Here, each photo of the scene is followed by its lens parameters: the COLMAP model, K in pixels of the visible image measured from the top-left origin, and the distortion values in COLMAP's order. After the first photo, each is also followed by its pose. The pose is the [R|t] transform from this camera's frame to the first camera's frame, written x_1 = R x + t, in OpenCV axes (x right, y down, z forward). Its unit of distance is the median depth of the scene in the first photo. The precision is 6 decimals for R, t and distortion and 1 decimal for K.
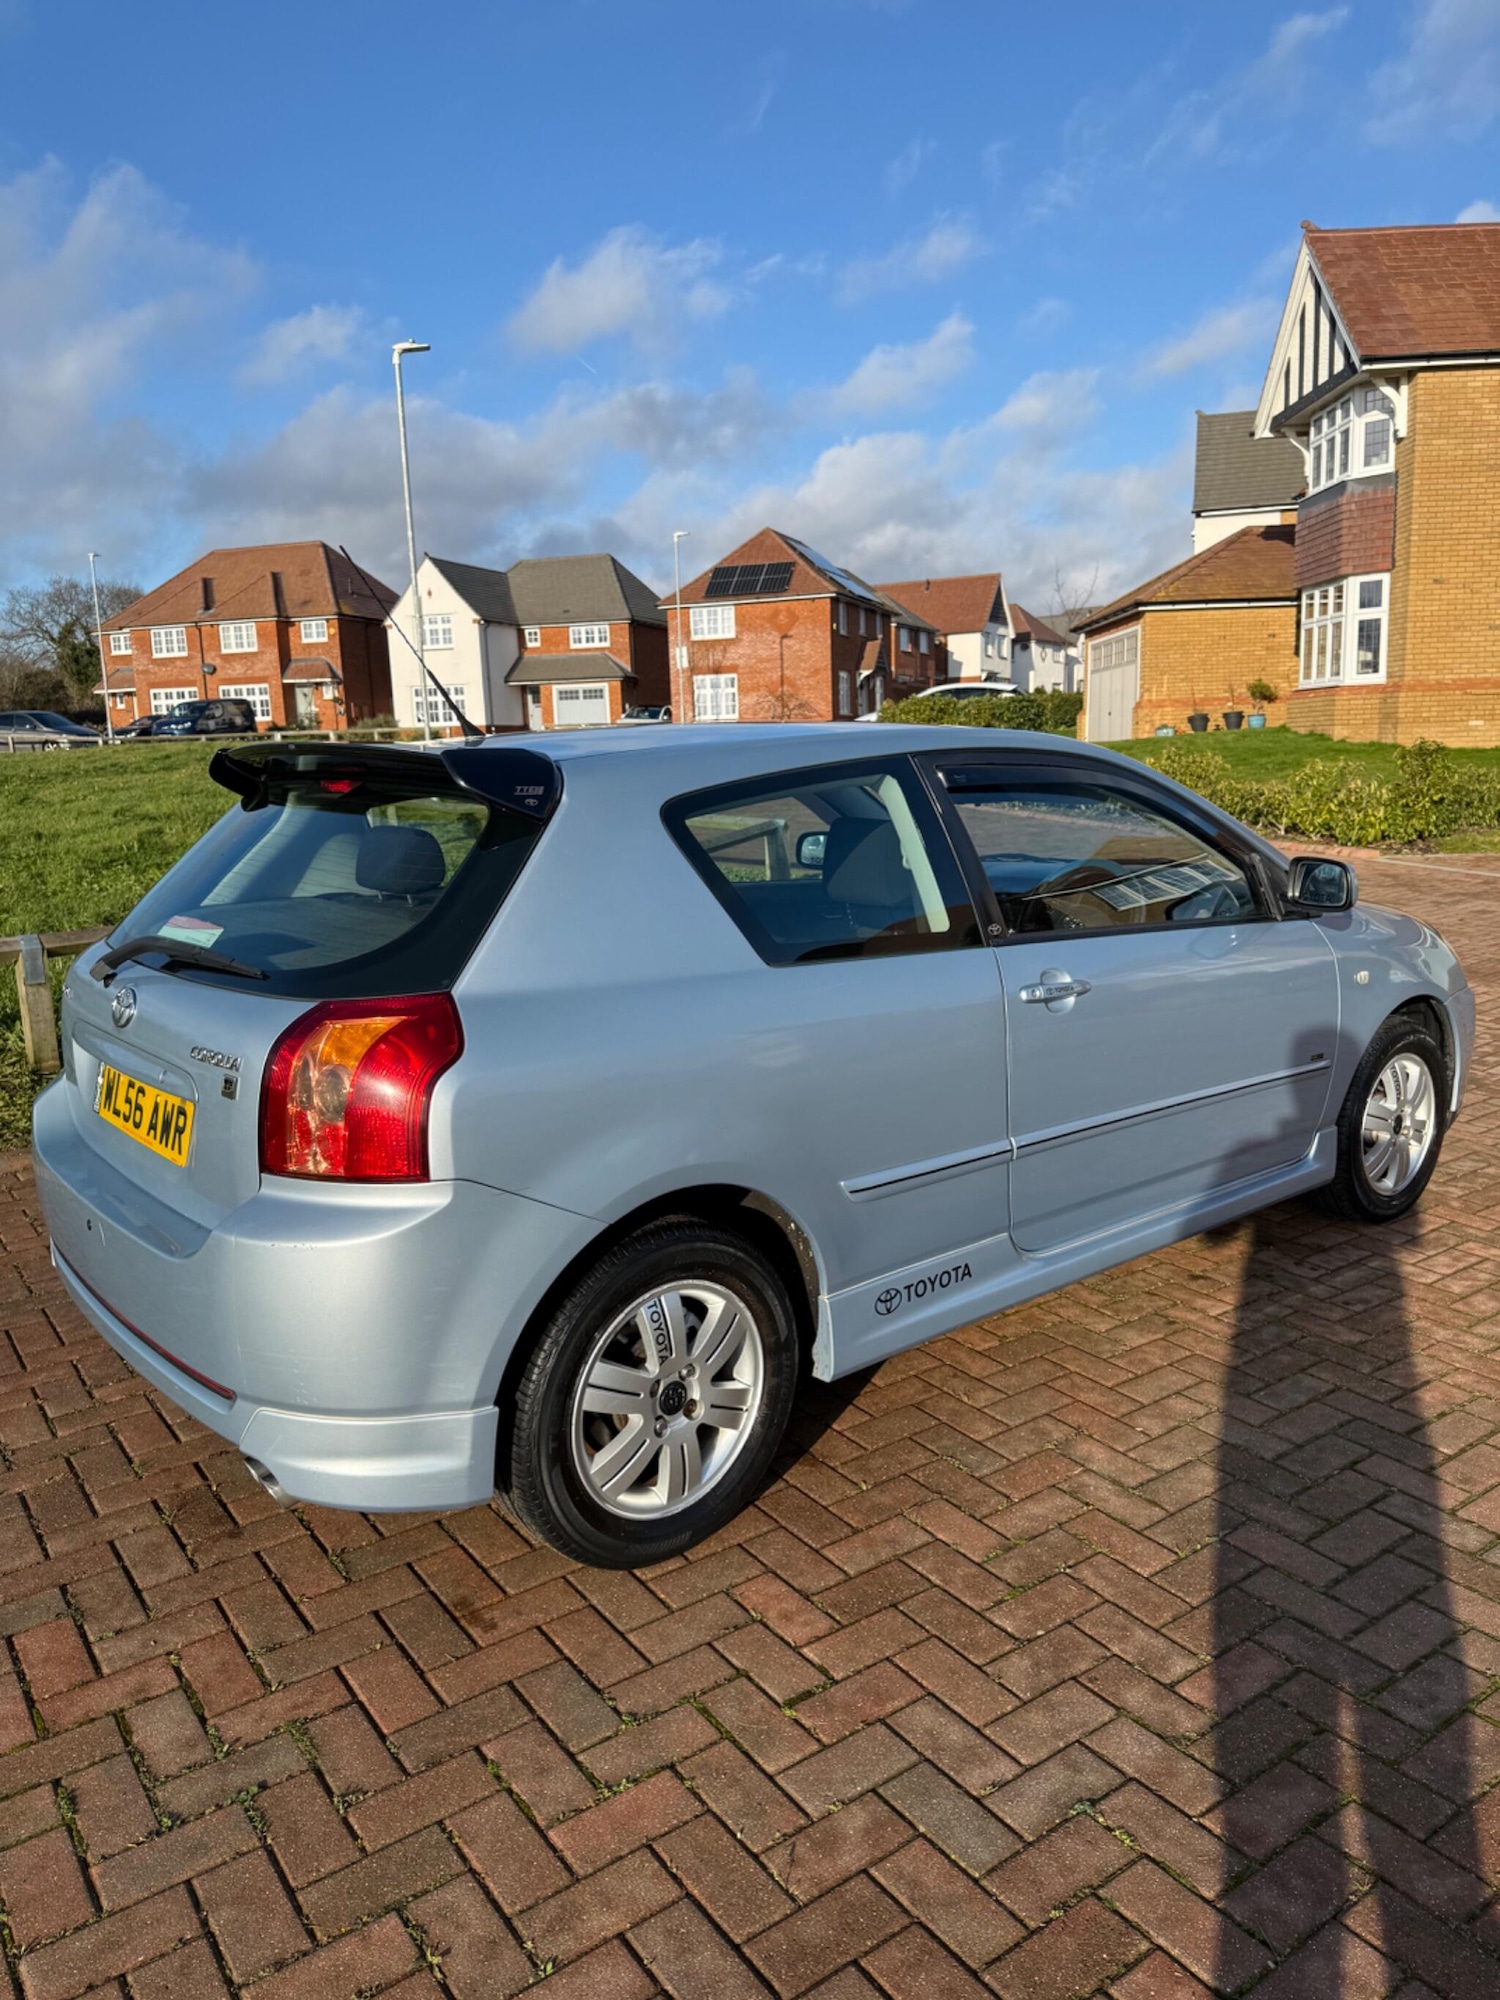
lens RADIAL K [[1415.0, 0, 746.6], [0, 1415.0, 1018.3], [0, 0, 1]] dist [0.040555, -0.049253]
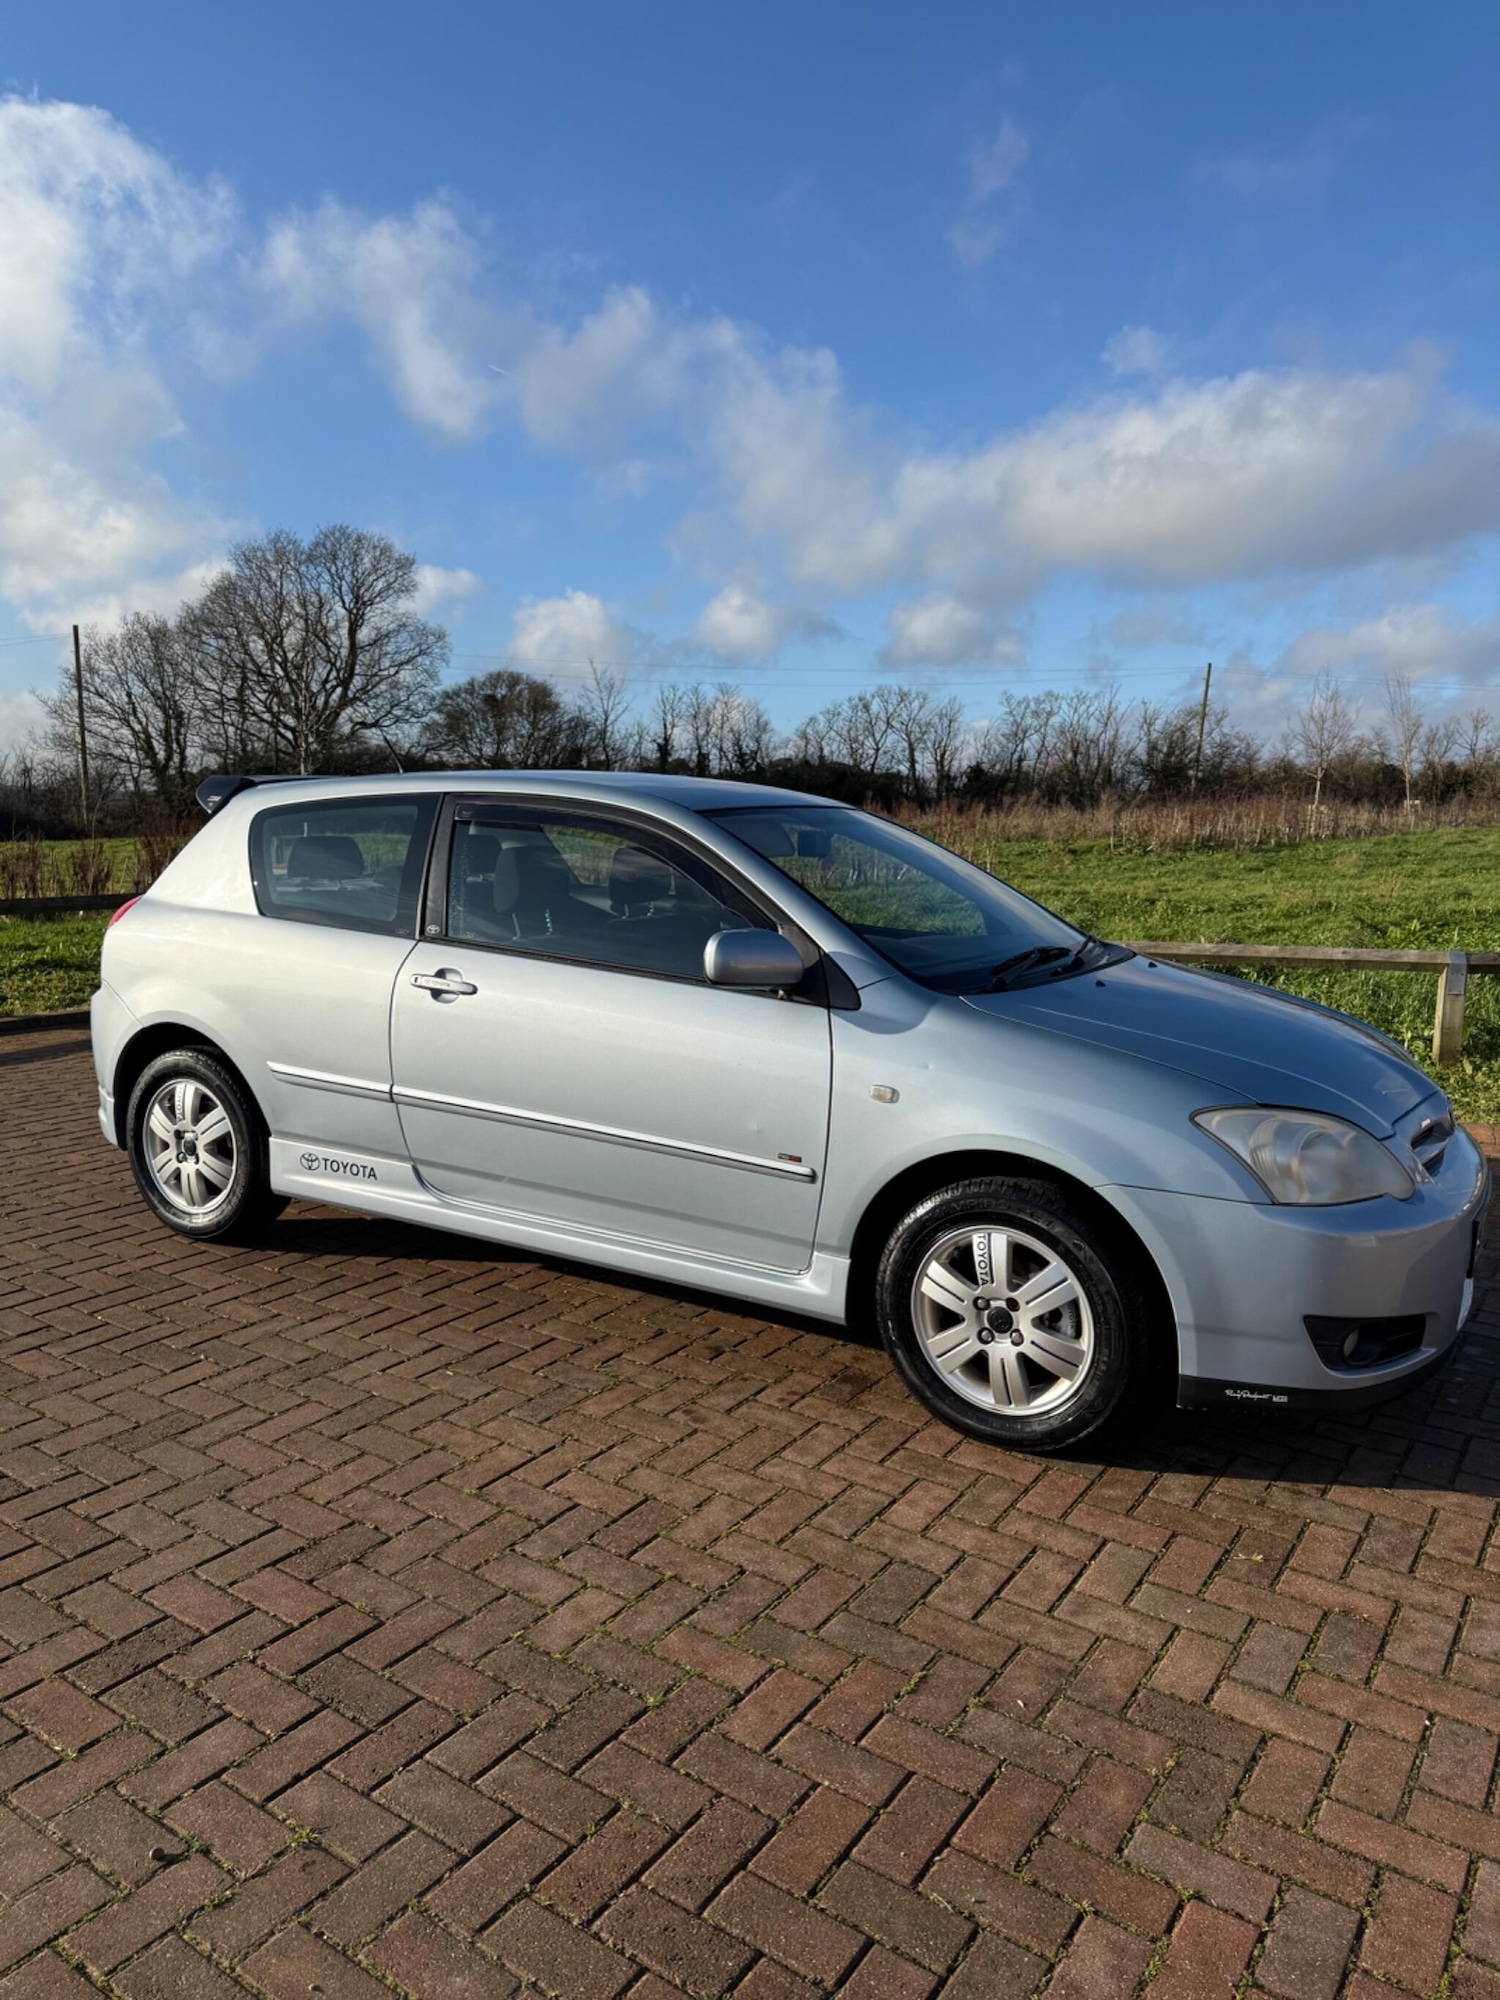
lens RADIAL K [[1415.0, 0, 750.0], [0, 1415.0, 1027.4], [0, 0, 1]] dist [0.040555, -0.049253]
pose [[0.343004, 0.177065, -0.922495, 0.085746], [-0.214678, 0.970858, 0.106527, -0.010208], [0.914474, 0.161500, 0.371020, 0.045811]]
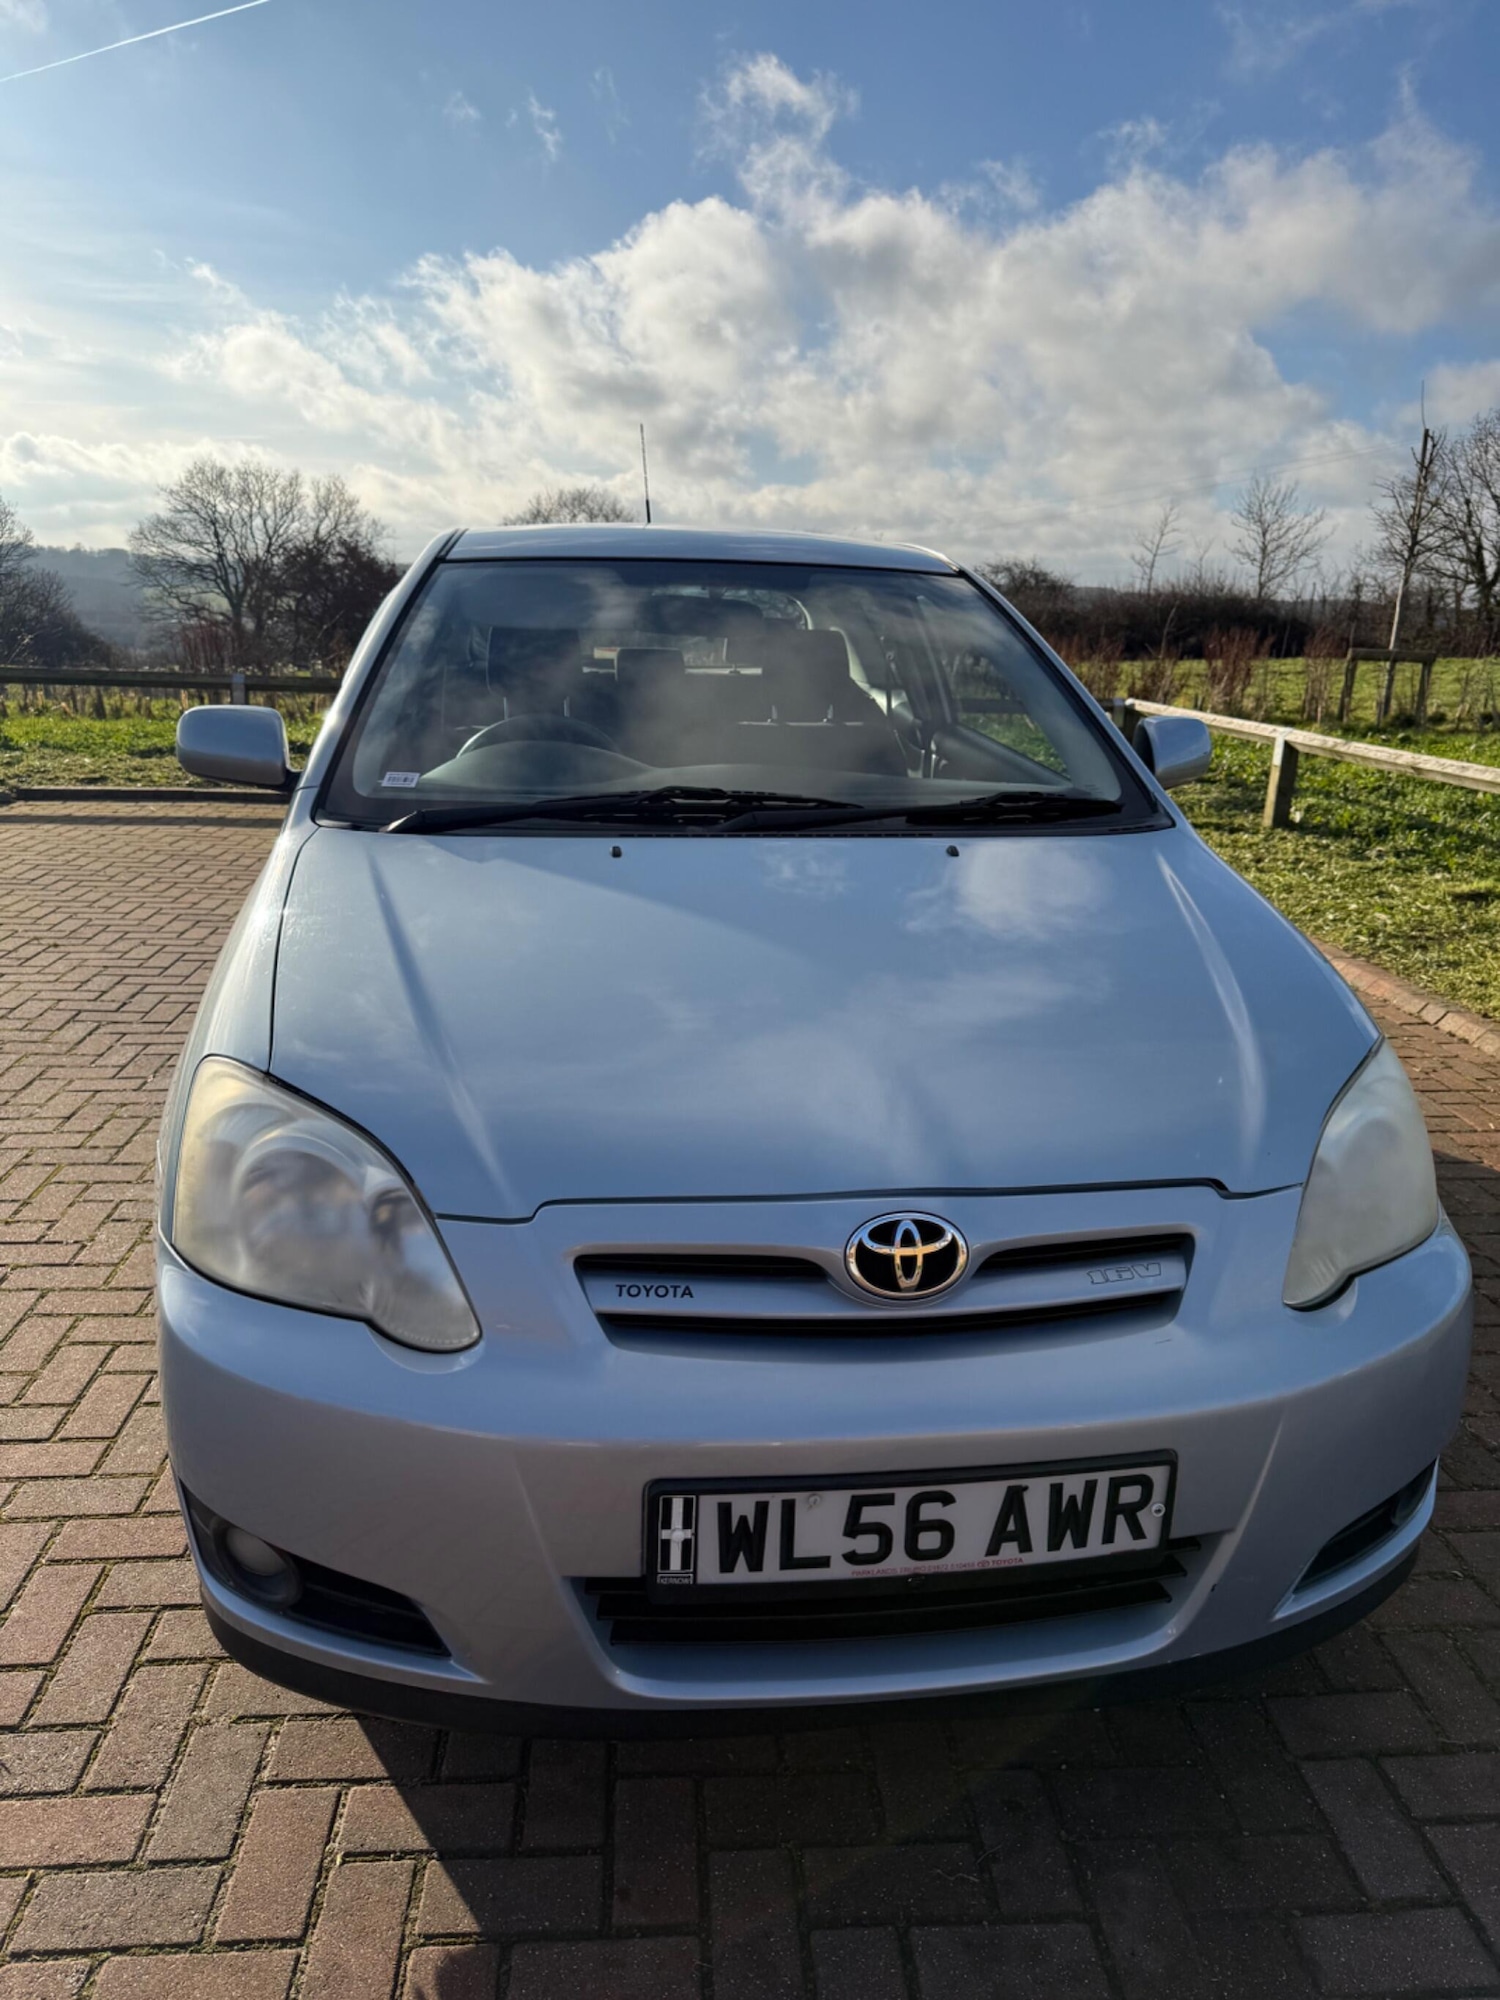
lens RADIAL K [[1415.0, 0, 744.2], [0, 1415.0, 1020.1], [0, 0, 1]] dist [0.040555, -0.049253]
pose [[-0.531773, 0.254231, -0.807827, 0.059956], [-0.182665, 0.896994, 0.402537, -0.020788], [0.826953, 0.361619, -0.430558, 0.107264]]
